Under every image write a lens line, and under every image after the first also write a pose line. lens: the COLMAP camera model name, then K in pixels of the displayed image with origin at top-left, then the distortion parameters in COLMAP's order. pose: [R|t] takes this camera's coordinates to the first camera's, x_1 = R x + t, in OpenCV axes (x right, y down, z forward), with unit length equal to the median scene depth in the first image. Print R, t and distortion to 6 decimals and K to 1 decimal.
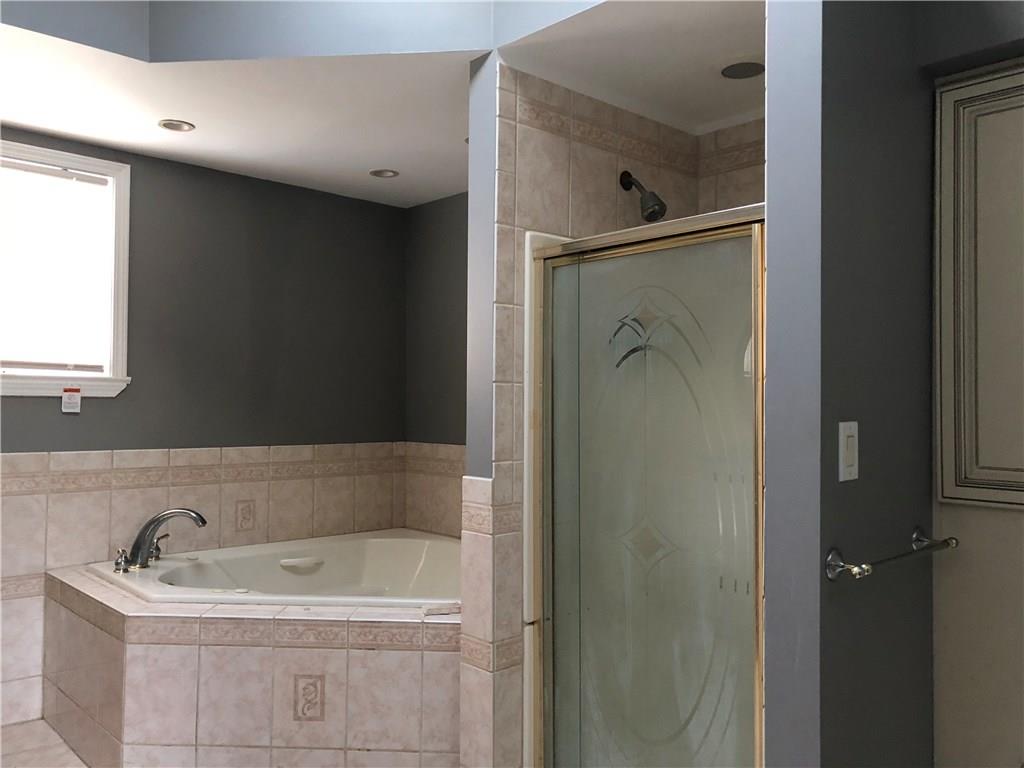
lens RADIAL K [[852.8, 0, 512.2], [0, 852.8, 387.7], [0, 0, 1]] dist [0.010997, 0.024412]
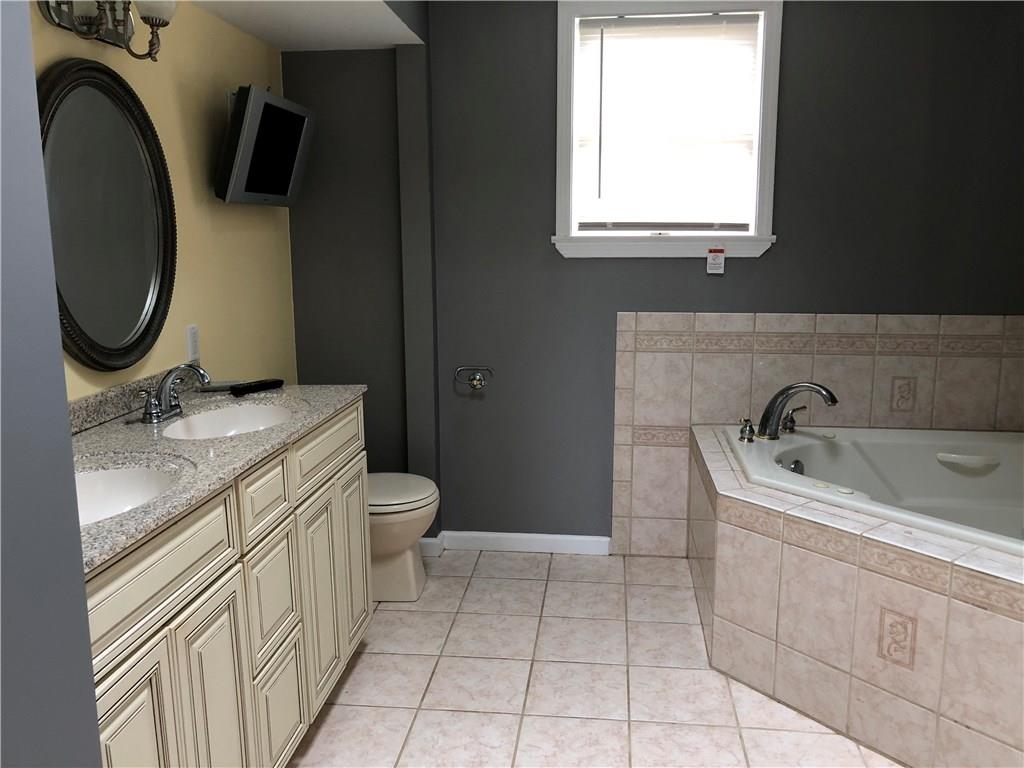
lens RADIAL K [[852.8, 0, 512.8], [0, 852.8, 383.7], [0, 0, 1]] dist [0.010997, 0.024412]
pose [[0.652125, 0.122515, -0.748146, 0.087294], [0.021349, 0.983496, 0.179665, -0.028285], [0.757811, -0.133136, 0.638747, 0.176471]]
